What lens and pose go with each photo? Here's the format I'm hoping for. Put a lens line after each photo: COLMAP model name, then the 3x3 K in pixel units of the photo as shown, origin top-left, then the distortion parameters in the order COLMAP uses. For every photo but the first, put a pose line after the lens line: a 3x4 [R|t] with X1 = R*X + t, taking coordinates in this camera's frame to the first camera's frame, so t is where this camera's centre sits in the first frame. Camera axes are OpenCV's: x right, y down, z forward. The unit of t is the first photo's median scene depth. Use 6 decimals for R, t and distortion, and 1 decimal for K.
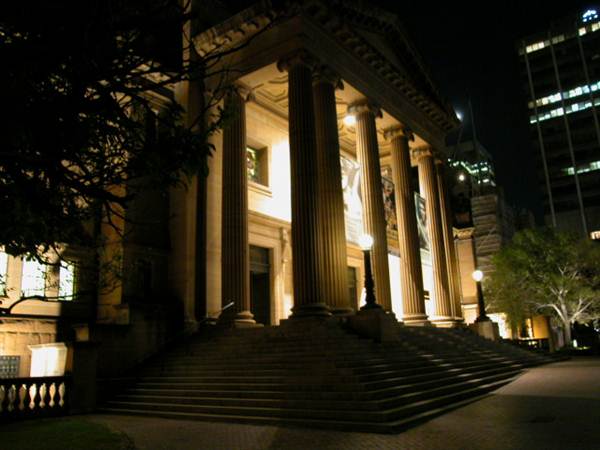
lens RADIAL K [[524.3, 0, 305.7], [0, 524.3, 223.5], [0, 0, 1]] dist [-0.103842, 0.057555]
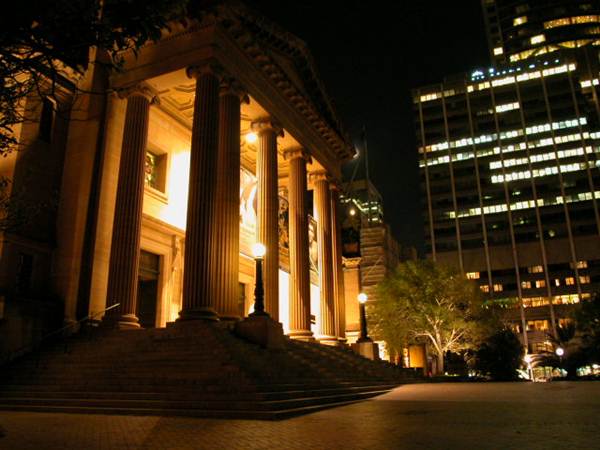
lens RADIAL K [[524.3, 0, 305.2], [0, 524.3, 223.7], [0, 0, 1]] dist [-0.103842, 0.057555]
pose [[0.975691, 0.086120, 0.201520, -0.004960], [-0.075069, 0.995257, -0.061868, 0.026092], [-0.205892, 0.045236, 0.977529, -0.012029]]
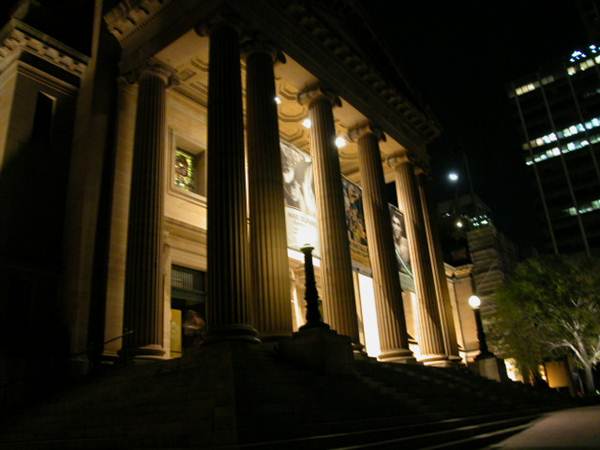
lens RADIAL K [[524.3, 0, 305.8], [0, 524.3, 224.6], [0, 0, 1]] dist [-0.103842, 0.057555]
pose [[0.999324, -0.036735, -0.001646, 0.078082], [0.036280, 0.992253, -0.118820, 0.069461], [0.005998, 0.118680, 0.992914, 0.190182]]
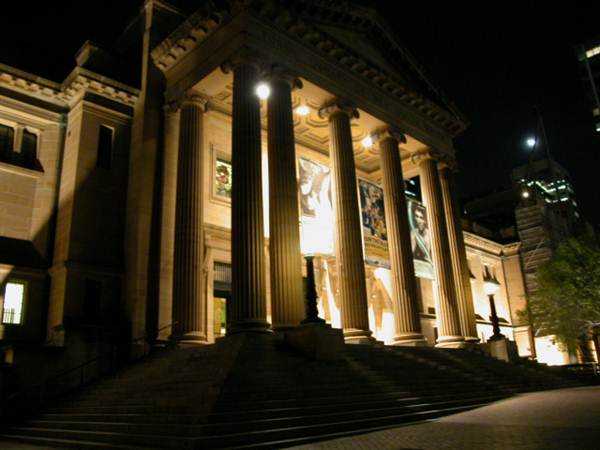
lens RADIAL K [[524.3, 0, 305.0], [0, 524.3, 223.8], [0, 0, 1]] dist [-0.103842, 0.057555]
pose [[0.987800, -0.056984, -0.144926, 0.160866], [0.047635, 0.996603, -0.067182, 0.036380], [0.148262, 0.059459, 0.987159, 0.083676]]
